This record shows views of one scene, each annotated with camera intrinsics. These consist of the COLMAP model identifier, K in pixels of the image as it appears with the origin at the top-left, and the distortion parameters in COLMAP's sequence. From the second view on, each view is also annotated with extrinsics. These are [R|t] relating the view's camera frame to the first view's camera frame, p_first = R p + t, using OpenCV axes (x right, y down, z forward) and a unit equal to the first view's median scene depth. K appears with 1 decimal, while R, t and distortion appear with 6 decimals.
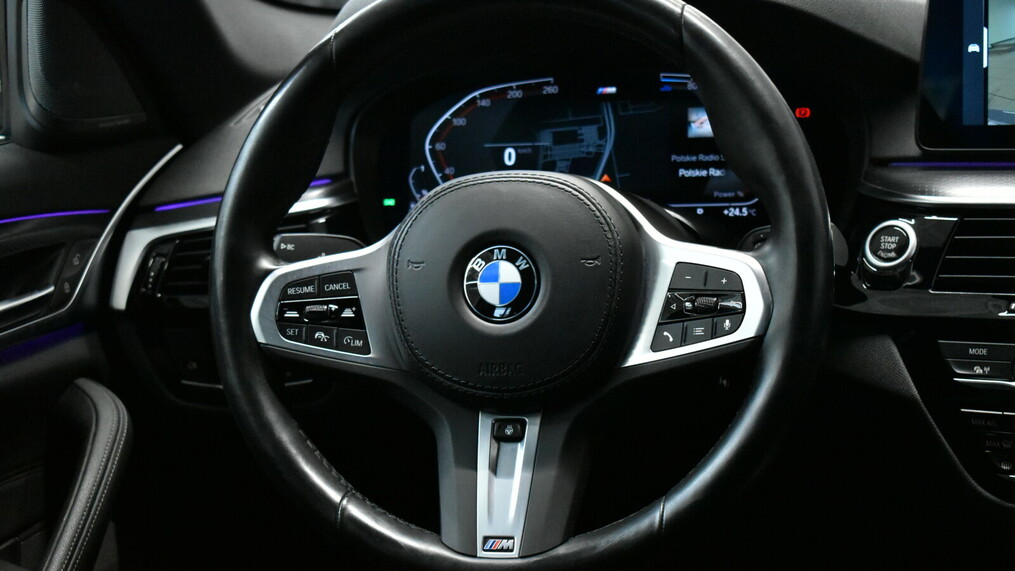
lens RADIAL K [[1977.4, 0, 506.8], [0, 1977.4, 286.0], [0, 0, 1]] dist [0.074861, 0.000000]
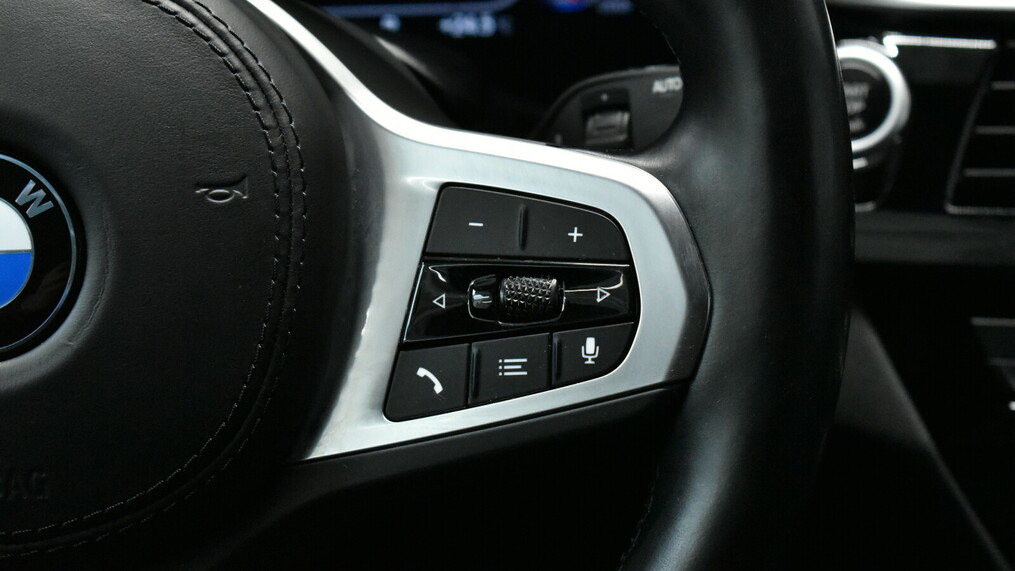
lens RADIAL K [[2452.9, 0, 506.4], [0, 2452.9, 287.2], [0, 0, 1]] dist [-0.019046, 0.000000]
pose [[0.972495, -0.040233, 0.229421, -0.012267], [0.019139, 0.995441, 0.093440, -0.036570], [-0.232135, -0.086479, 0.968832, 0.535718]]
